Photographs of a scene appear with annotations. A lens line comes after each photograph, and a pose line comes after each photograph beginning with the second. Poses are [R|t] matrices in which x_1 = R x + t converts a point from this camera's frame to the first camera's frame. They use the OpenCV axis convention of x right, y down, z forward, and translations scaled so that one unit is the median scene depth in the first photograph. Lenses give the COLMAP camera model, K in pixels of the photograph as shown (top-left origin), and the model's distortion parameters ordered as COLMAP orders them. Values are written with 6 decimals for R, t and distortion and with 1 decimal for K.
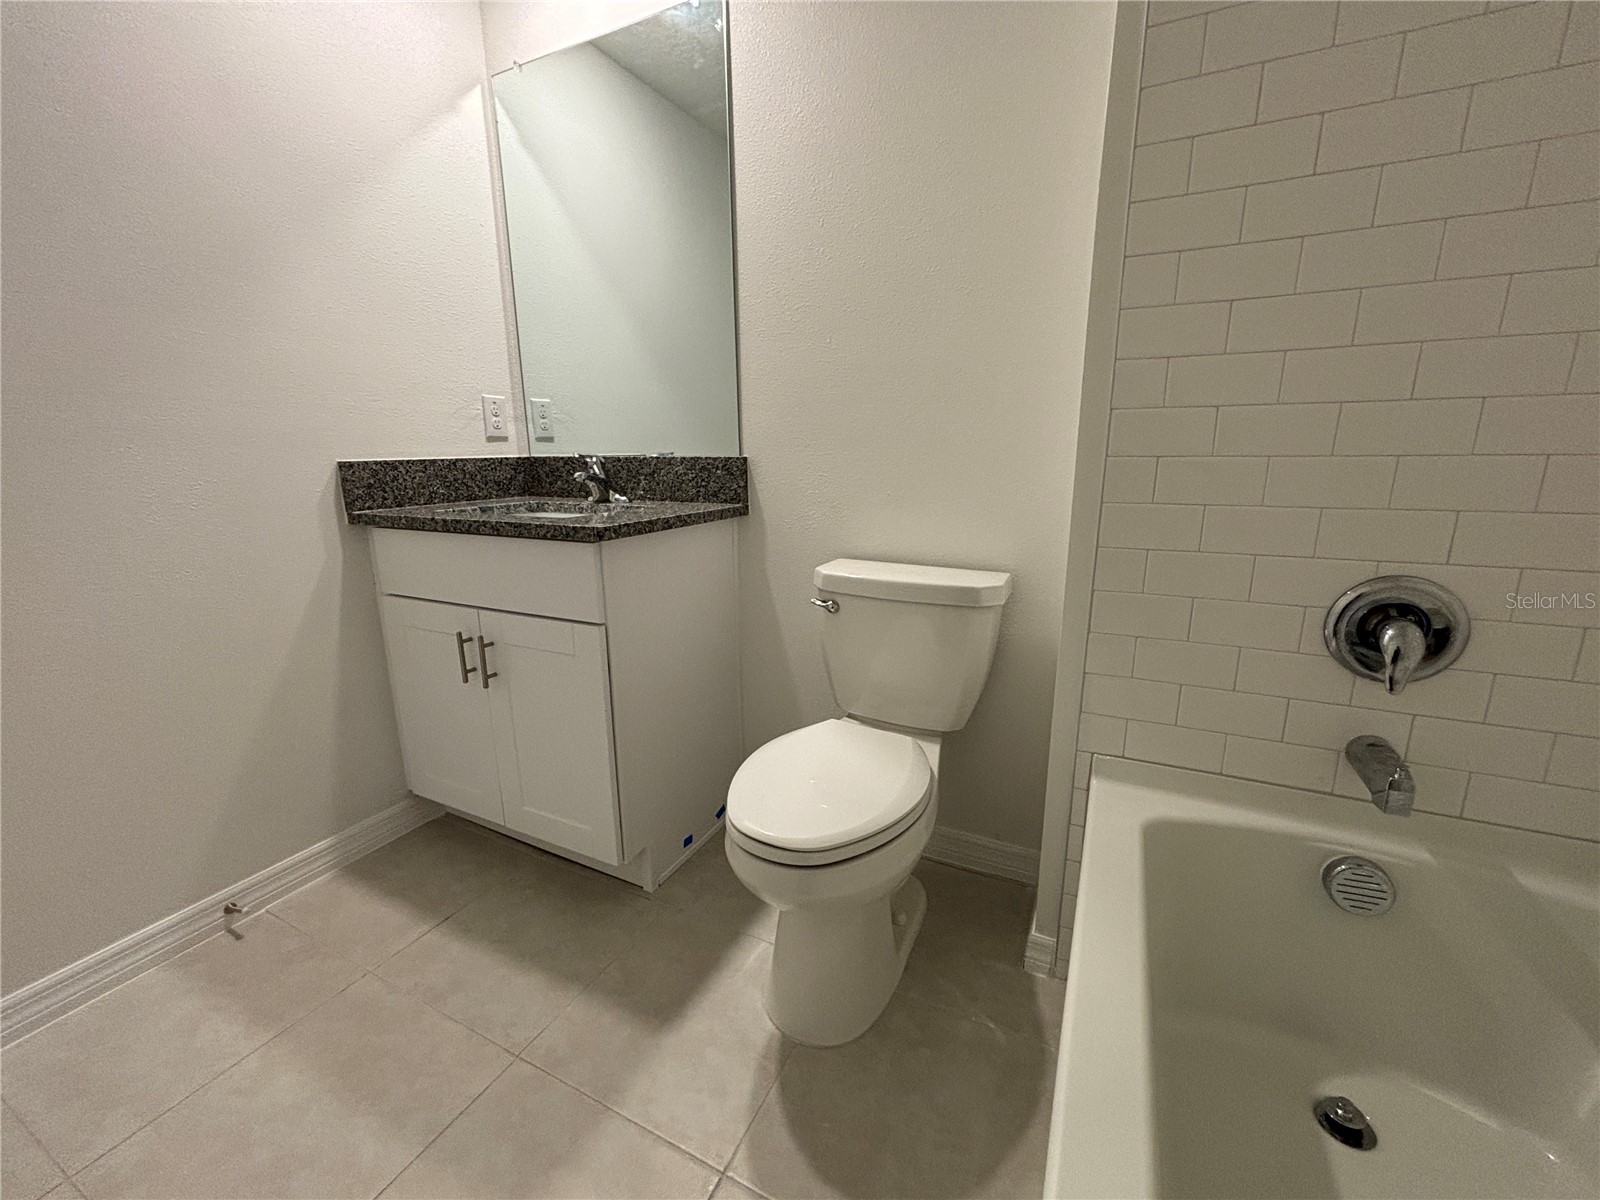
lens RADIAL K [[643.5, 0, 801.6], [0, 643.5, 604.6], [0, 0, 1]] dist [0.004181, 0.000034]
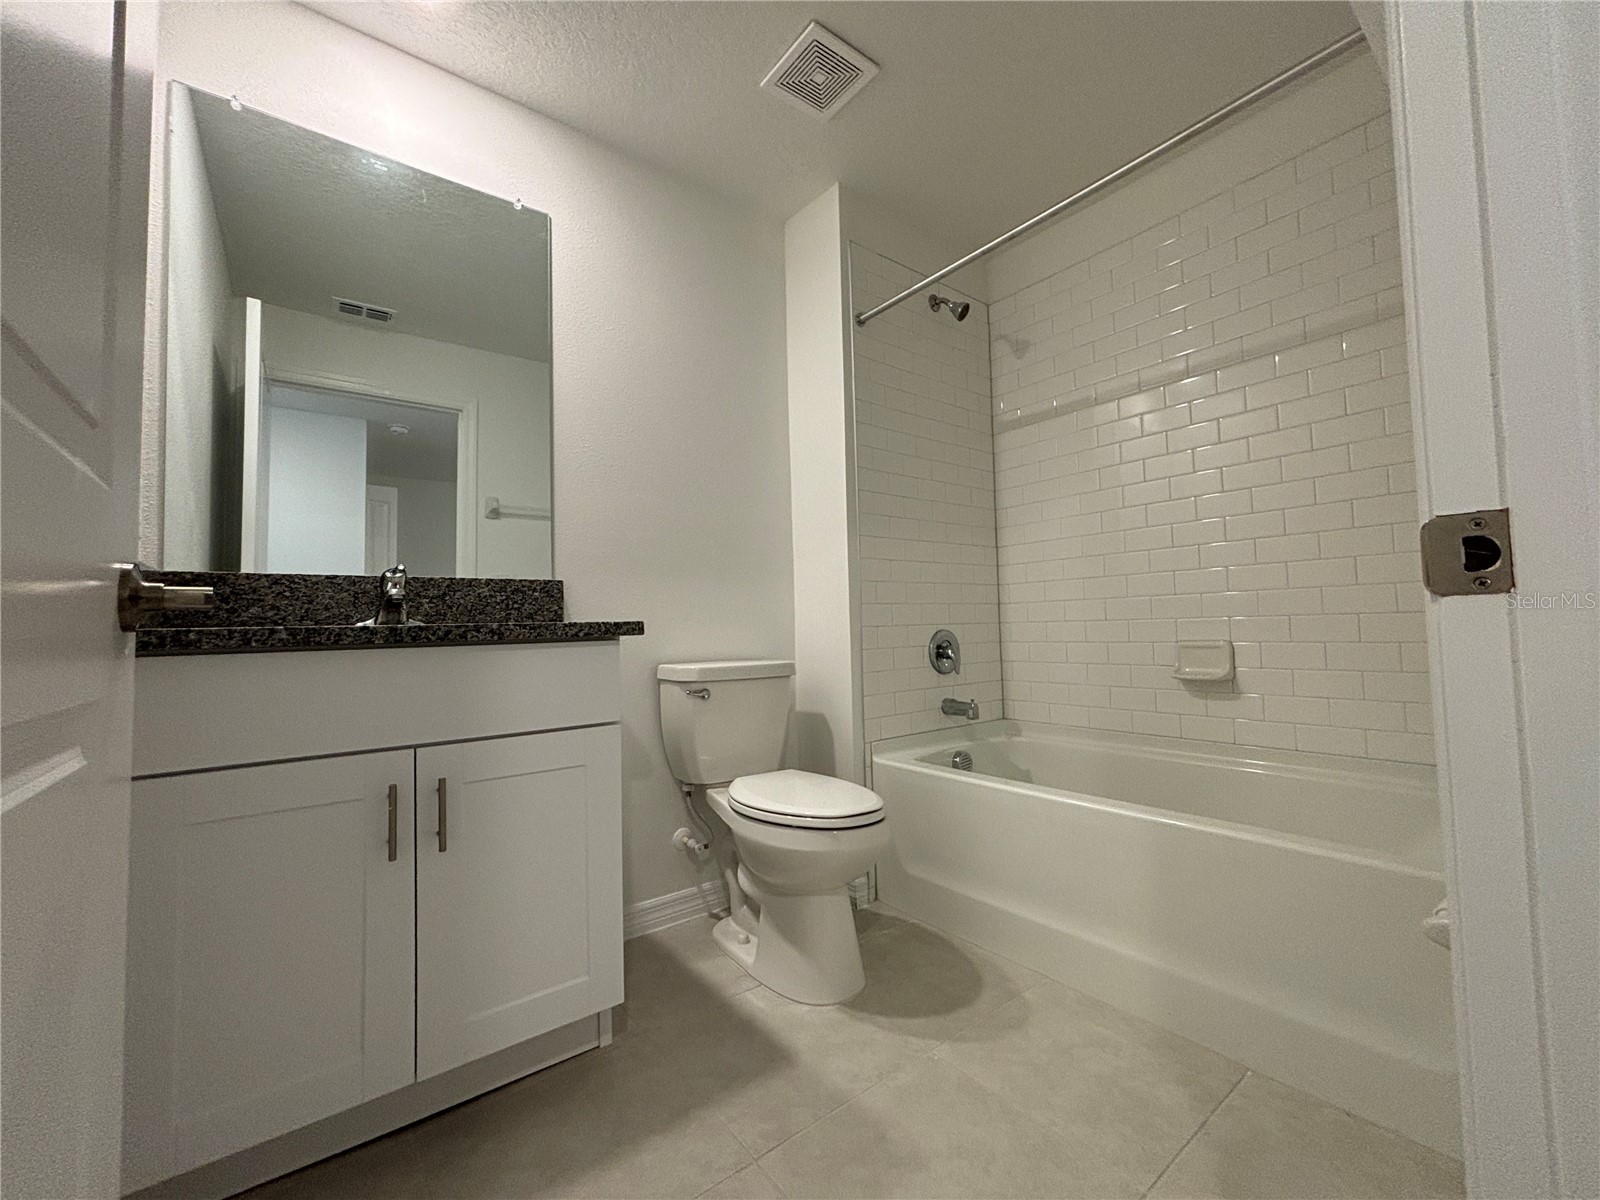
lens RADIAL K [[643.5, 0, 801.6], [0, 643.5, 604.6], [0, 0, 1]] dist [0.004181, 0.000034]
pose [[0.449392, 0.023362, 0.893029, -0.840763], [0.231758, 0.962383, -0.141802, 0.049313], [-0.862749, 0.270691, 0.427073, 0.212728]]
